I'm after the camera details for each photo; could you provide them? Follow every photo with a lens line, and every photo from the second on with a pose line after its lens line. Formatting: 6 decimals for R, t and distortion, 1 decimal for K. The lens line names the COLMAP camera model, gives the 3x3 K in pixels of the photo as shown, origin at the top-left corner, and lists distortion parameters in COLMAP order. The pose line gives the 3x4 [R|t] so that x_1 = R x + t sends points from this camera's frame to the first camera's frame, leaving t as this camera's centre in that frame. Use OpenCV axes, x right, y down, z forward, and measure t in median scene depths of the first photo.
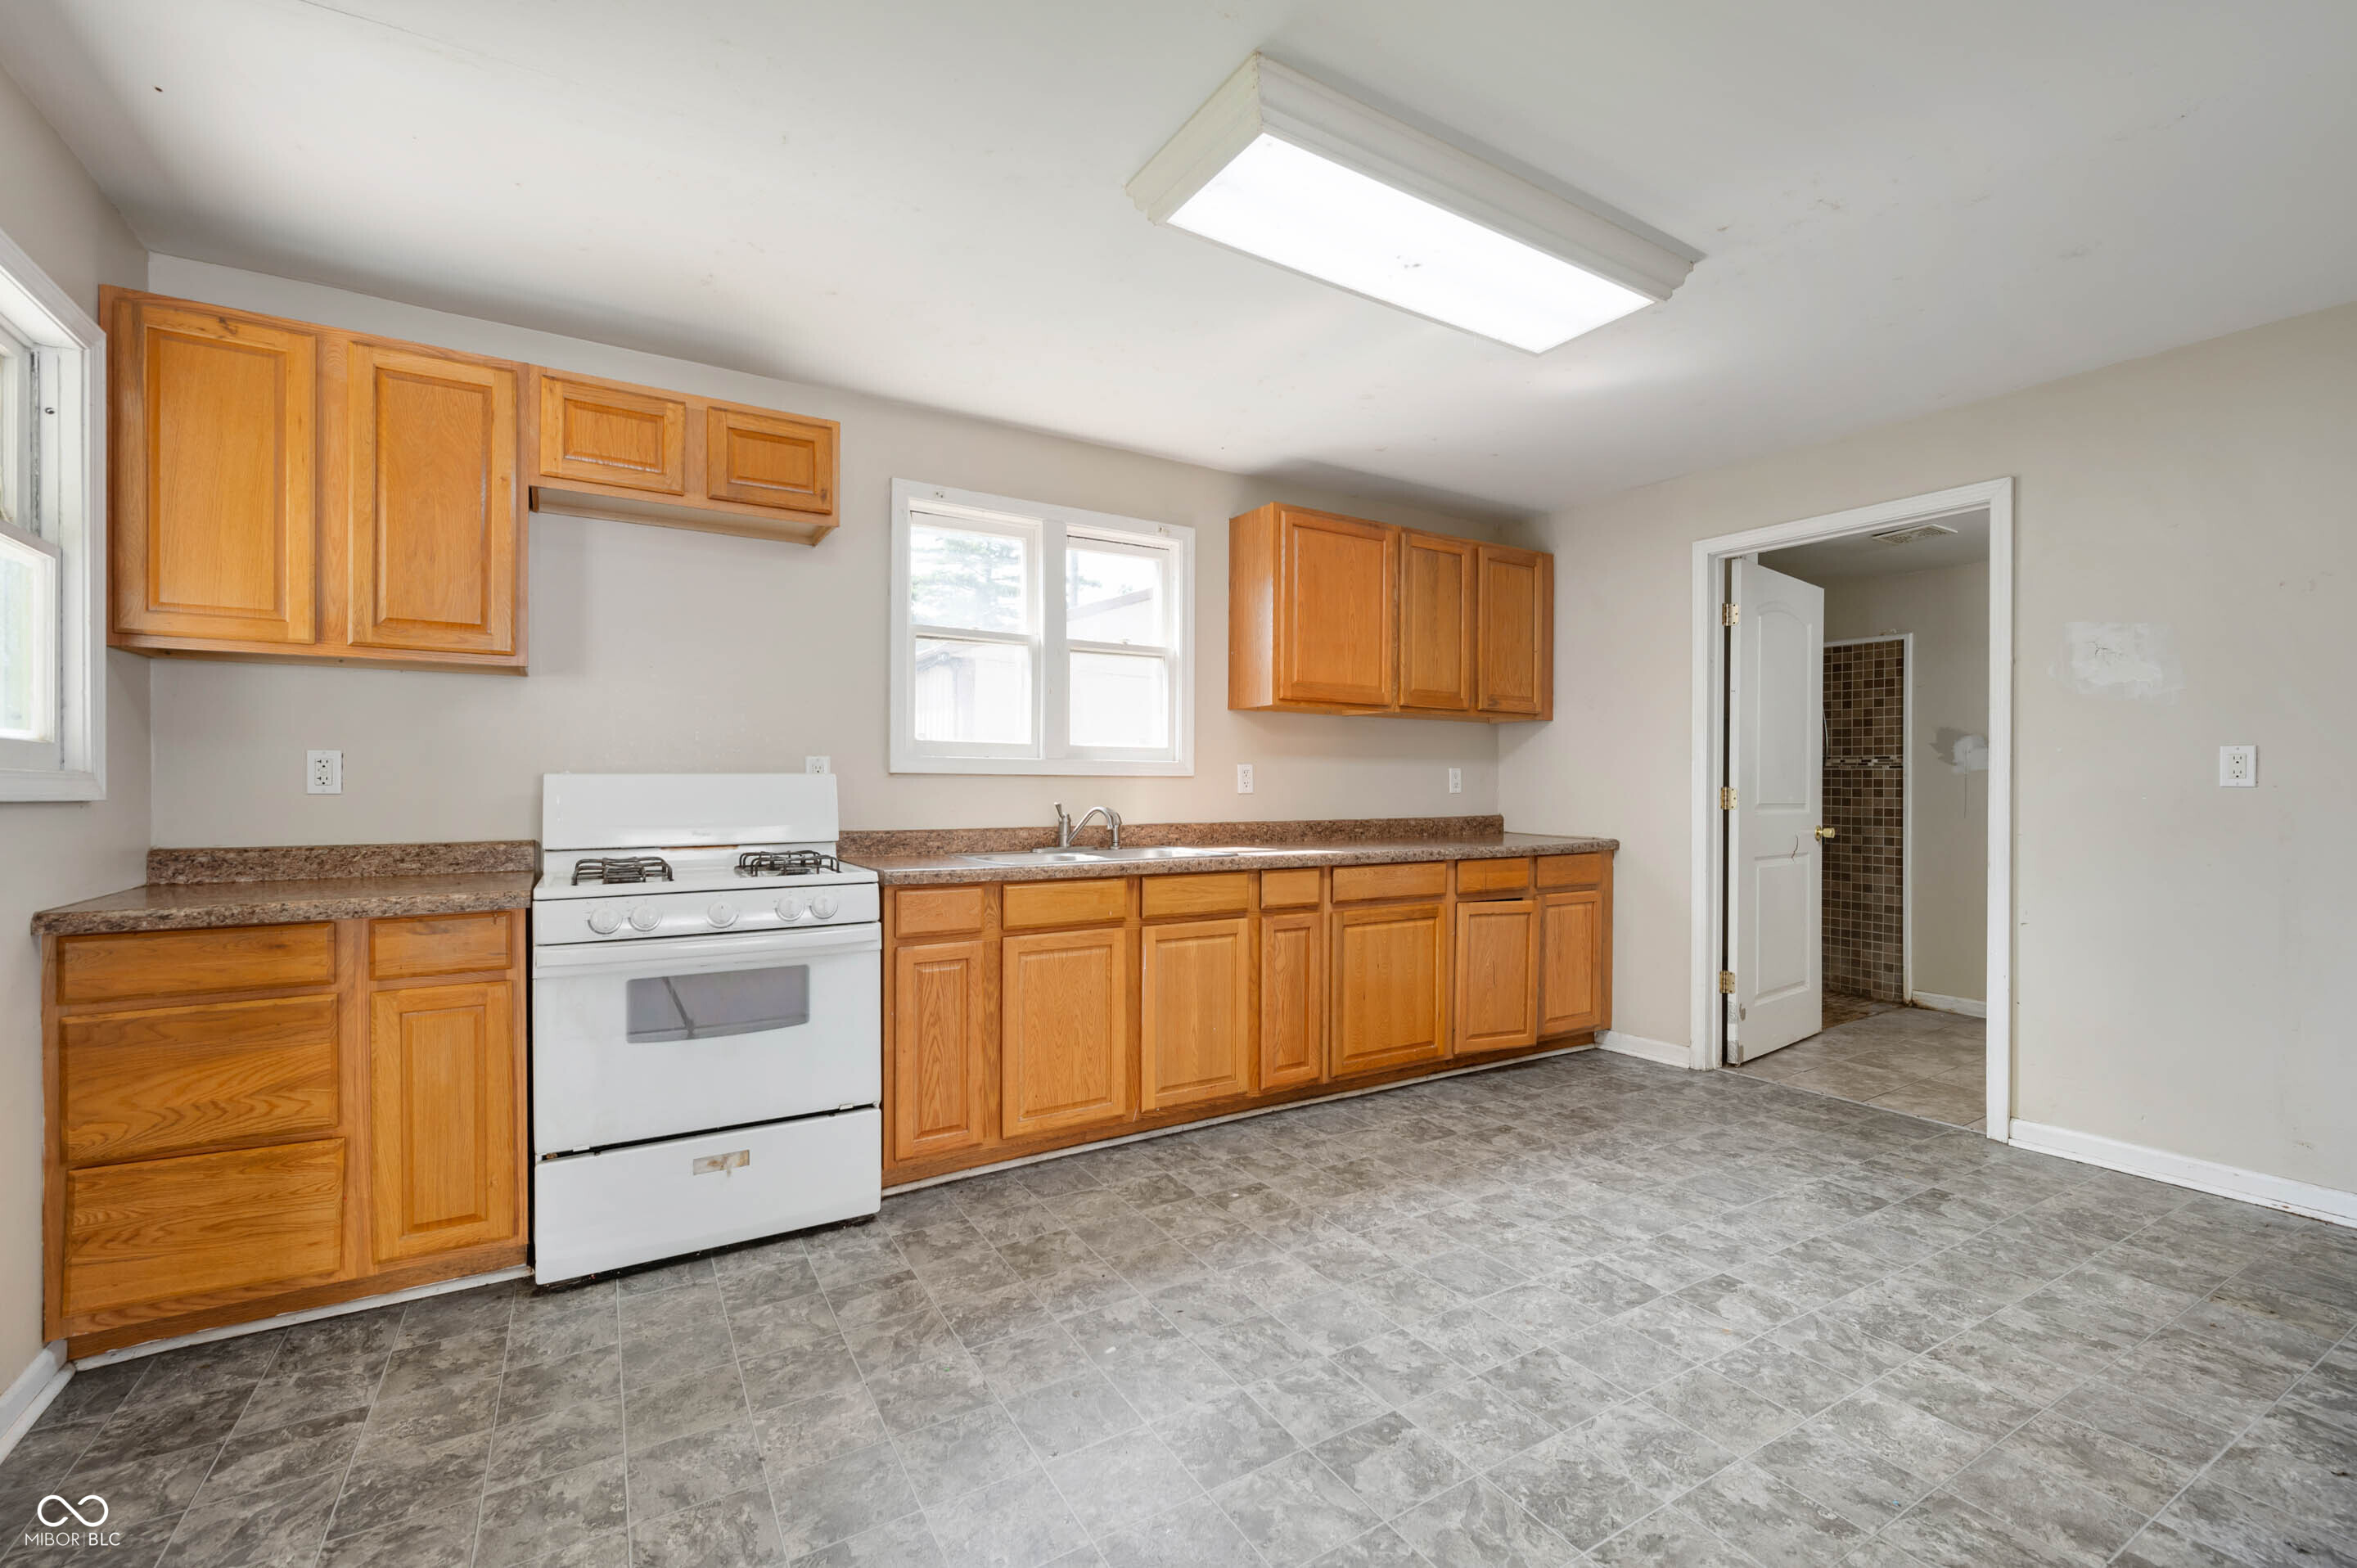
lens RADIAL K [[1002.6, 0, 1185.2], [0, 1002.6, 784.9], [0, 0, 1]] dist [-0.000990, -0.000251]
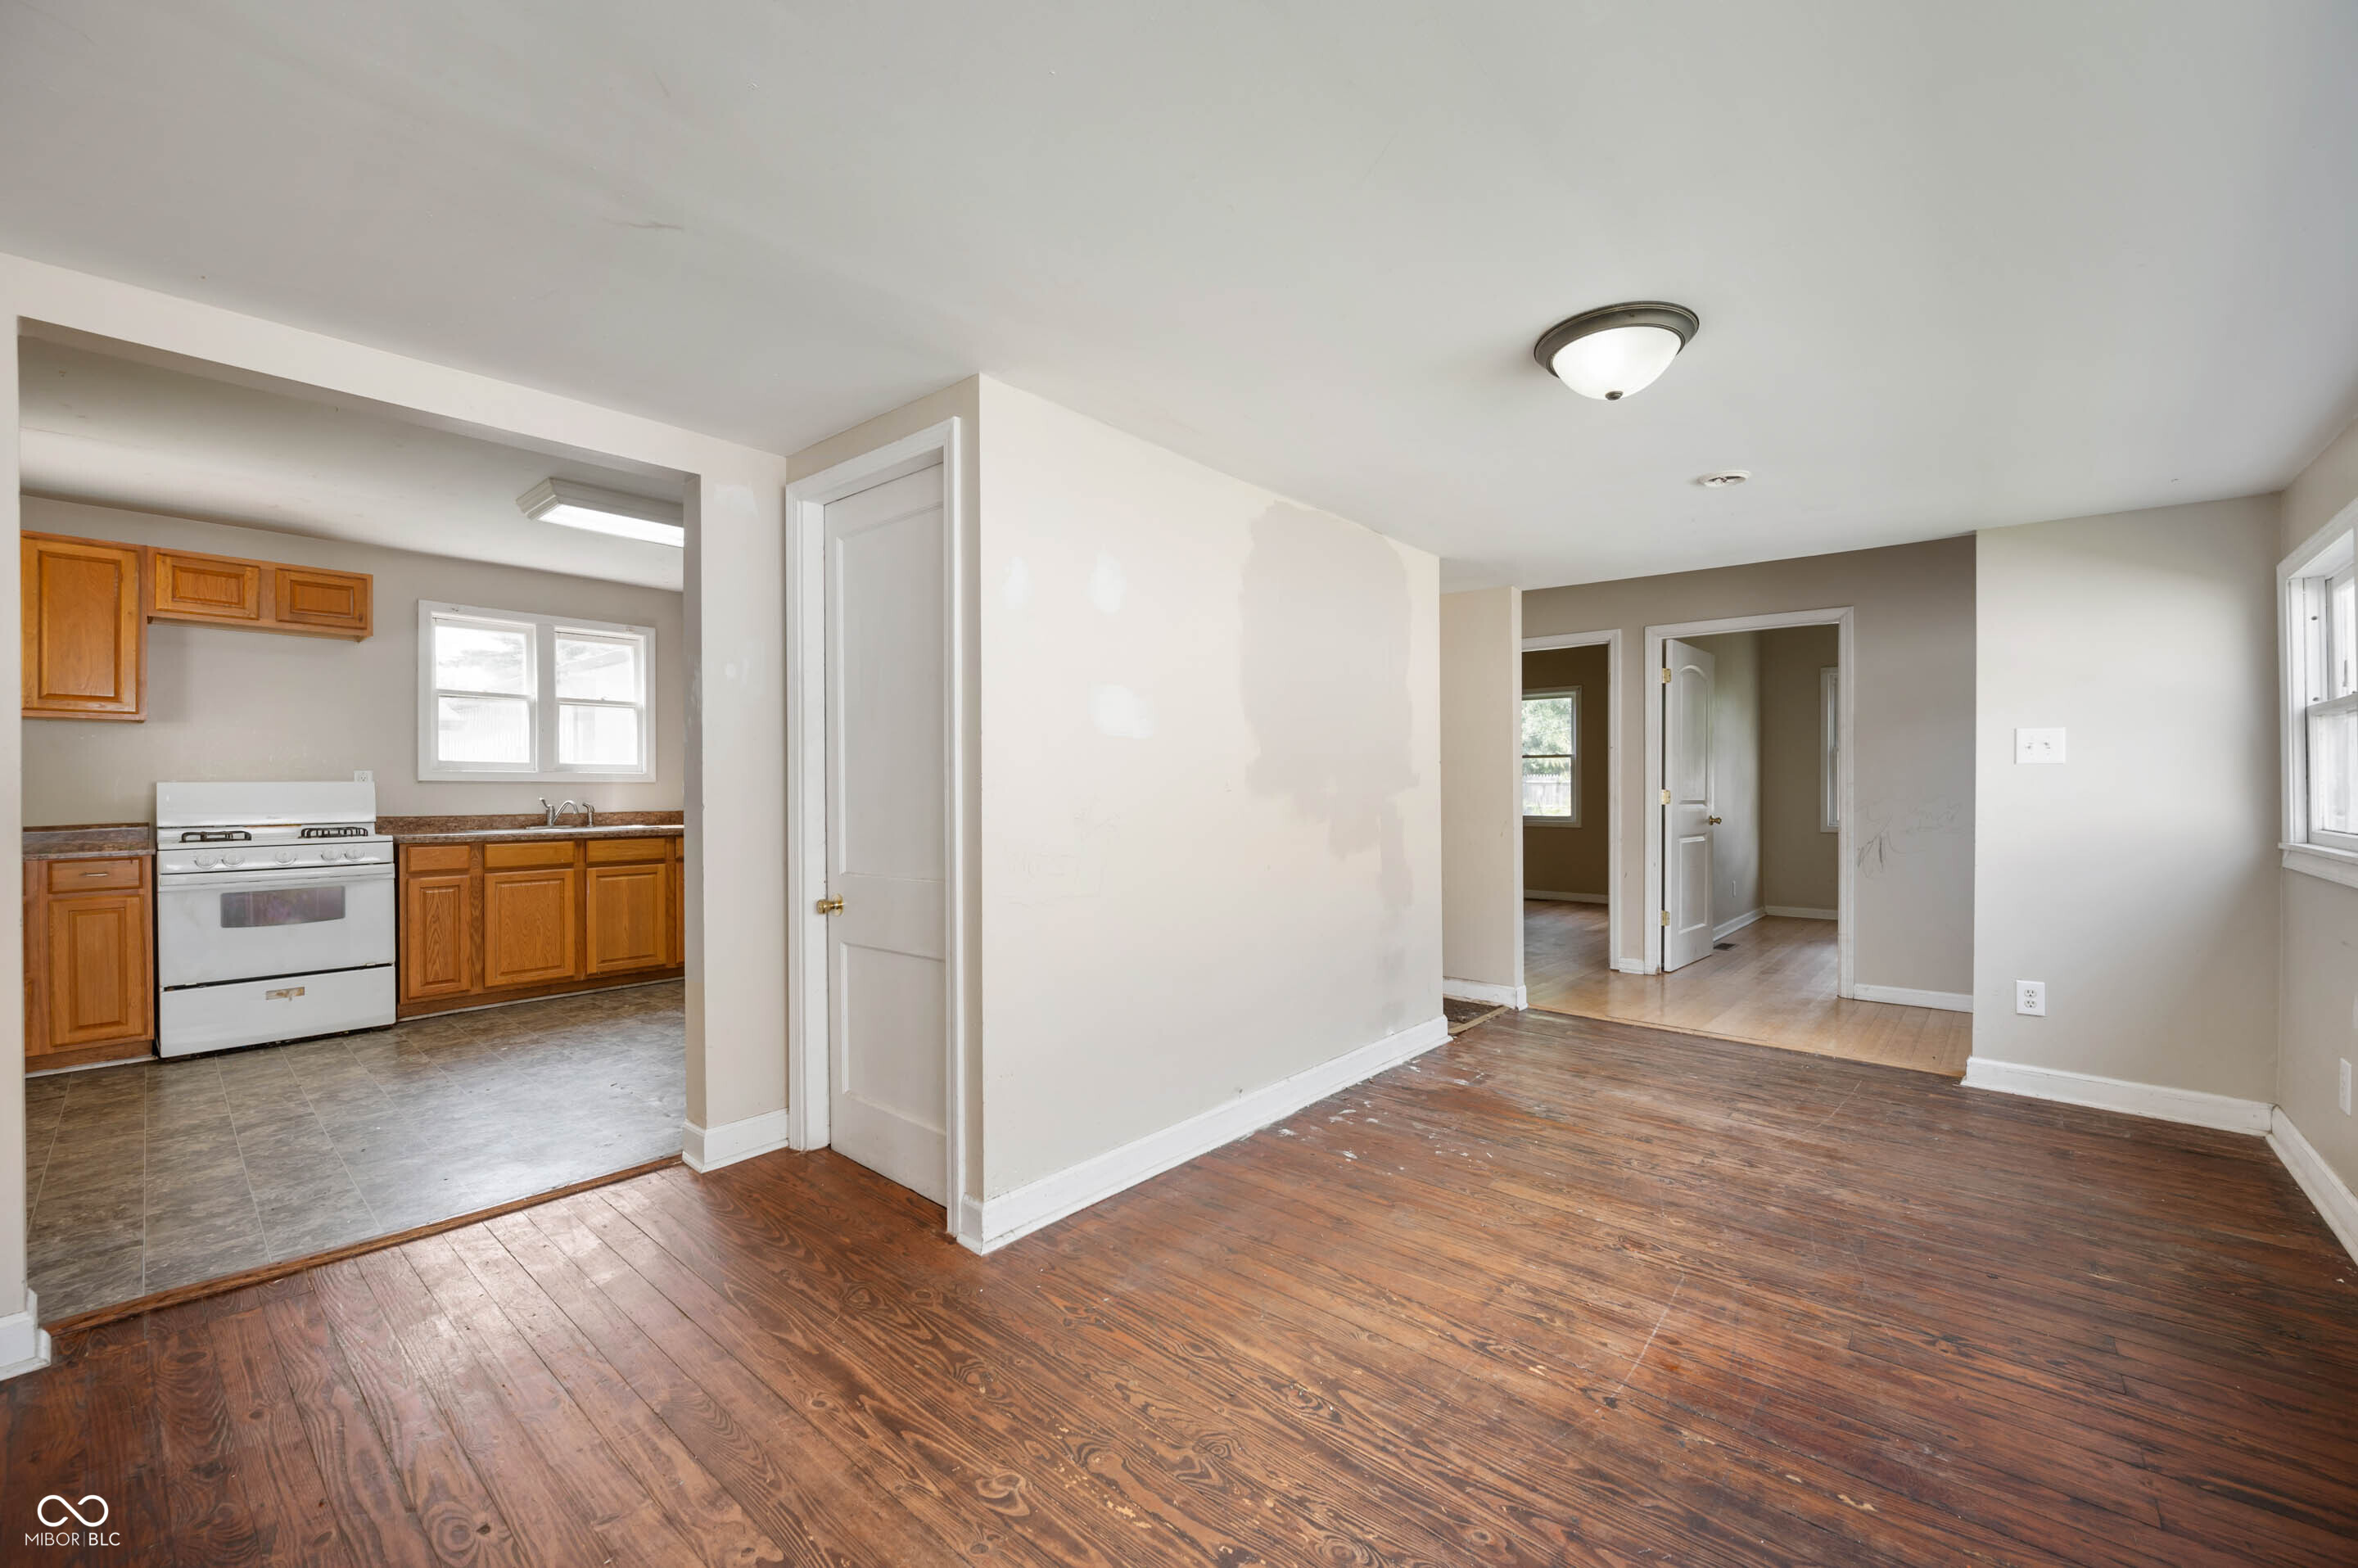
lens RADIAL K [[948.0, 0, 1184.0], [0, 948.0, 788.1], [0, 0, 1]] dist [-0.002595, -0.000266]
pose [[0.955824, -0.006924, 0.293860, 0.510148], [0.007603, 0.999970, -0.001170, 0.012920], [-0.293843, 0.003352, 0.955848, -0.962002]]
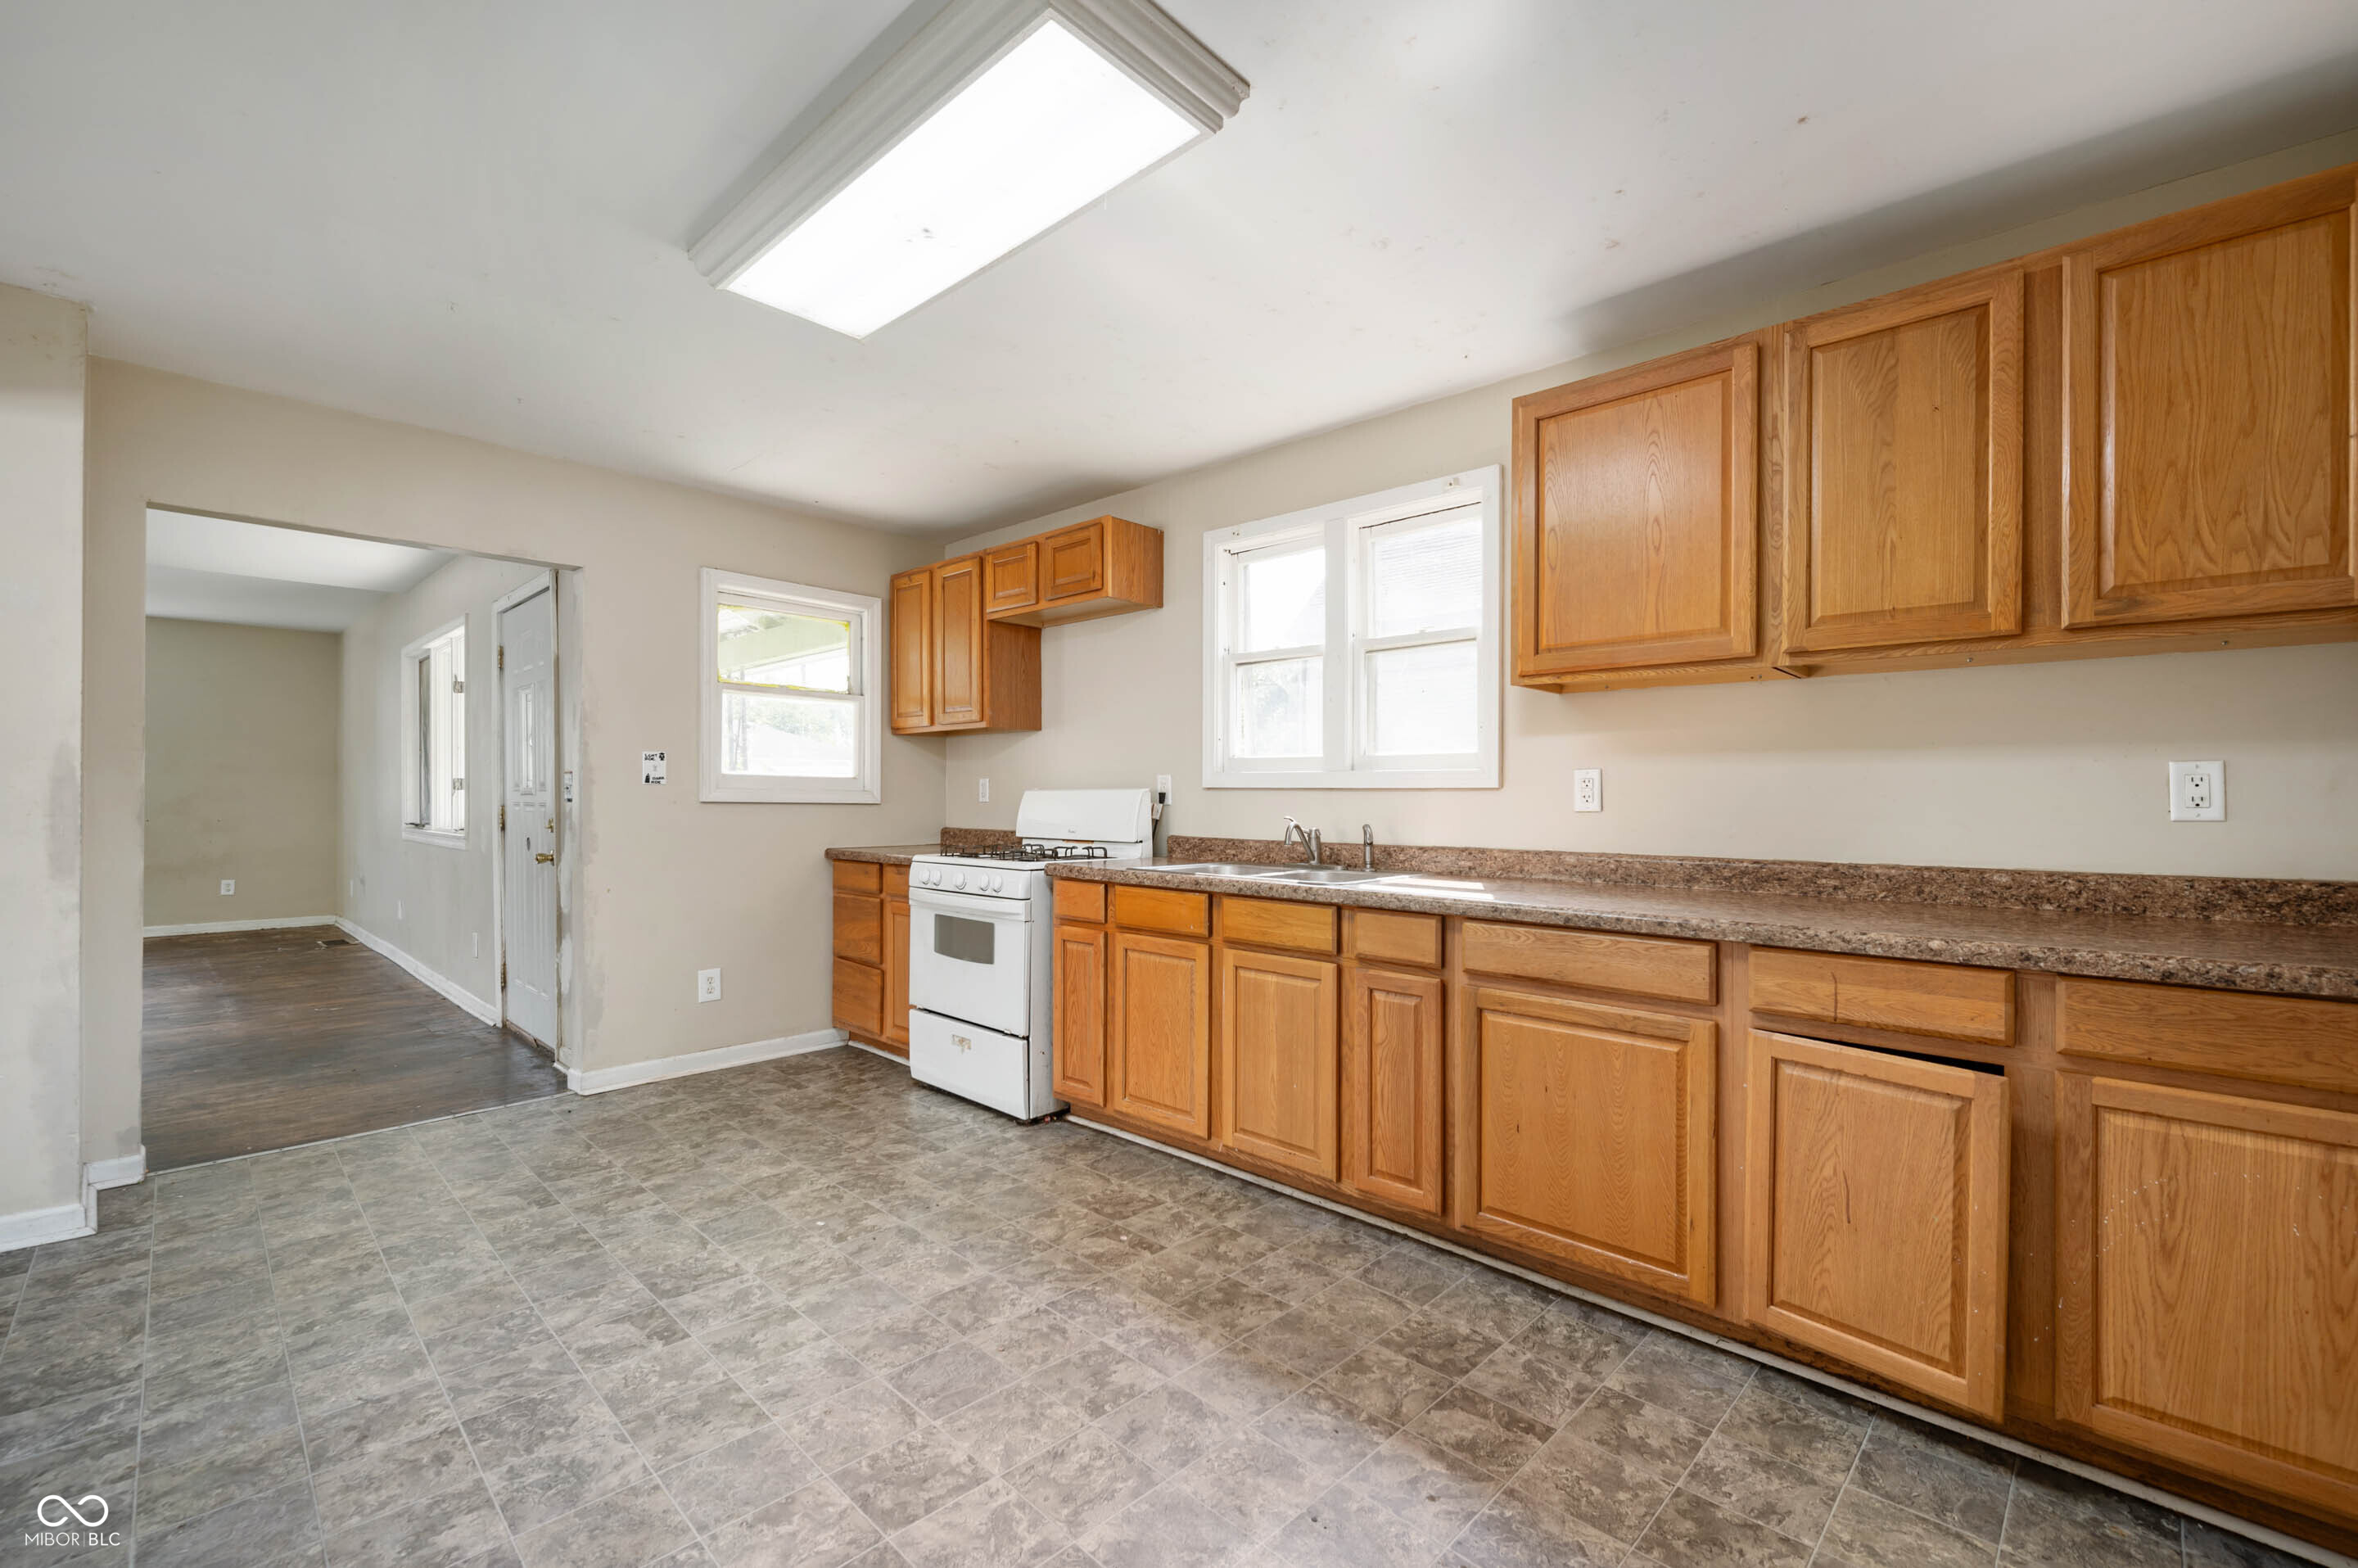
lens RADIAL K [[984.4, 0, 1187.3], [0, 984.4, 791.1], [0, 0, 1]] dist [-0.001497, -0.000197]
pose [[0.263591, -0.006465, -0.964613, 0.918485], [-0.004179, 0.999961, -0.007844, 0.001327], [0.964625, 0.006098, 0.263554, 0.787071]]
